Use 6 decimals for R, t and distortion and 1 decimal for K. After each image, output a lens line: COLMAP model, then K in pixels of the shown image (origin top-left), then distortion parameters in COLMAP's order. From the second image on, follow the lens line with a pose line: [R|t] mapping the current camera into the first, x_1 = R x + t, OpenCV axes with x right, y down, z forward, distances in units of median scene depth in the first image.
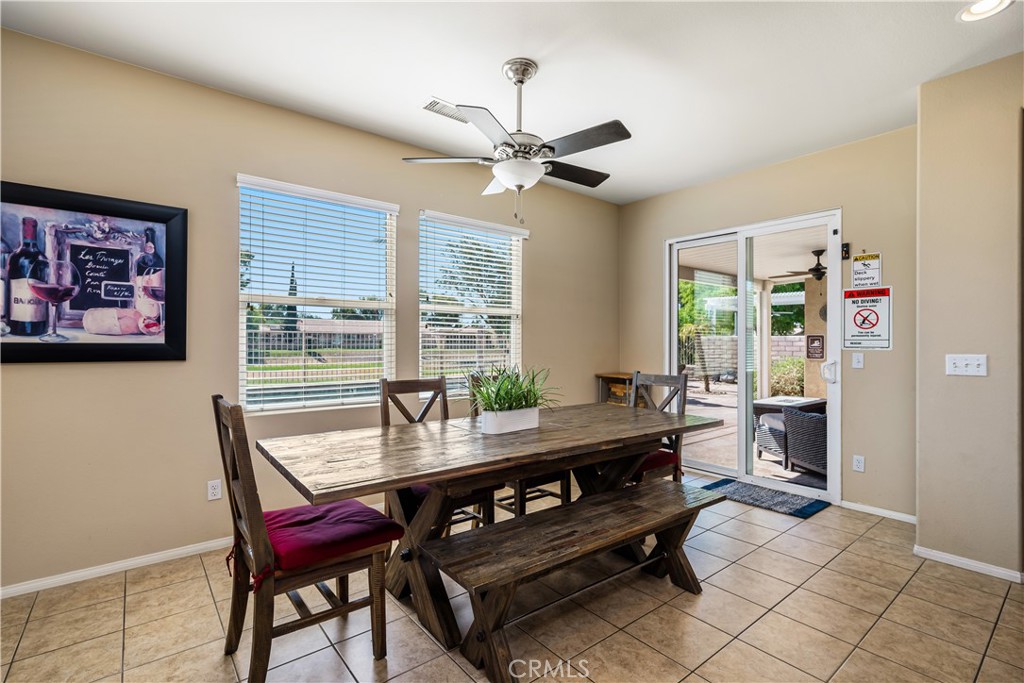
lens RADIAL K [[476.0, 0, 512.0], [0, 476.0, 342.9], [0, 0, 1]] dist [-0.002182, 0.000763]
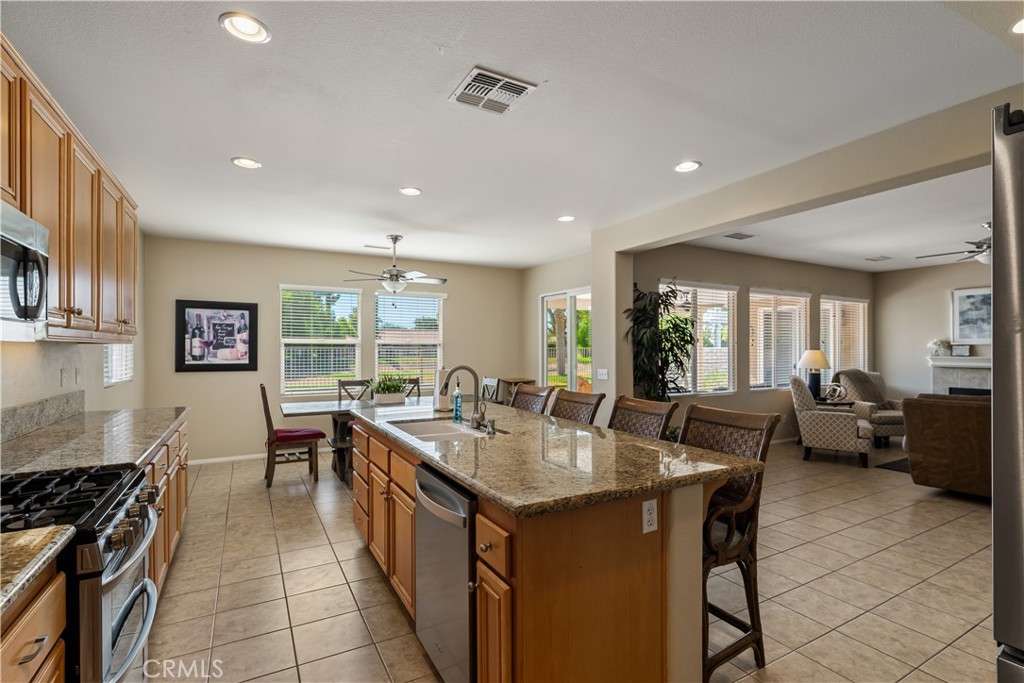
lens RADIAL K [[476.0, 0, 514.0], [0, 476.0, 351.0], [0, 0, 1]] dist [-0.002182, 0.000763]
pose [[0.991443, -0.001259, -0.130532, 0.873325], [0.001880, 0.999988, 0.004631, -0.068868], [0.130524, -0.004837, 0.991433, -1.153544]]
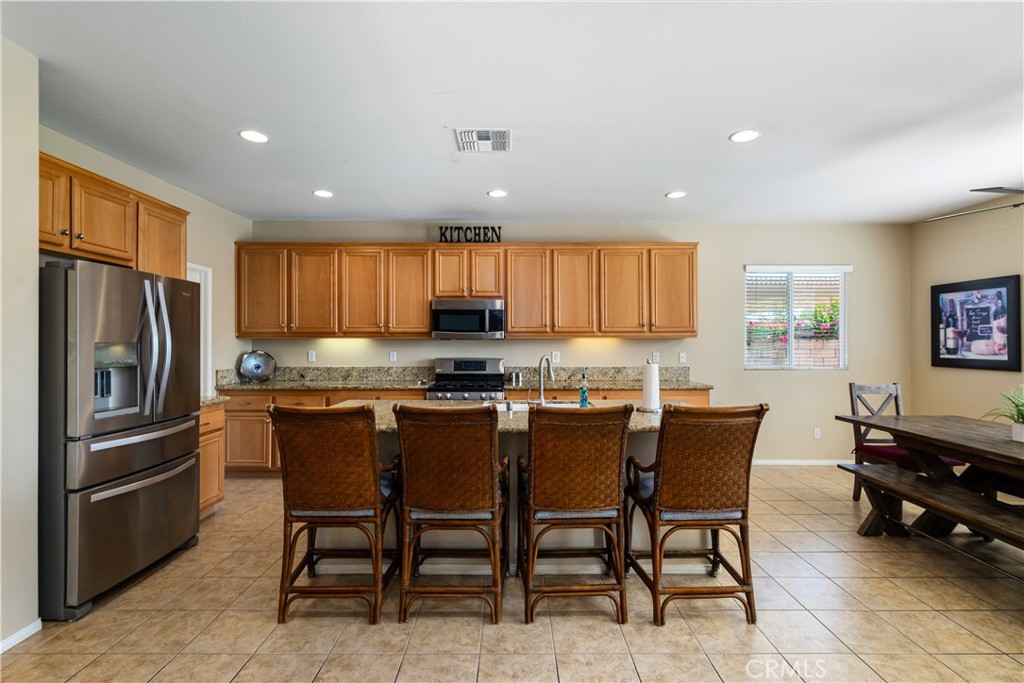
lens RADIAL K [[476.0, 0, 511.6], [0, 476.0, 336.8], [0, 0, 1]] dist [-0.002182, 0.000763]
pose [[-0.620523, -0.013083, -0.784079, 1.678152], [-0.005957, 0.999911, -0.011970, -0.052607], [0.784166, -0.002757, -0.620545, 0.714740]]
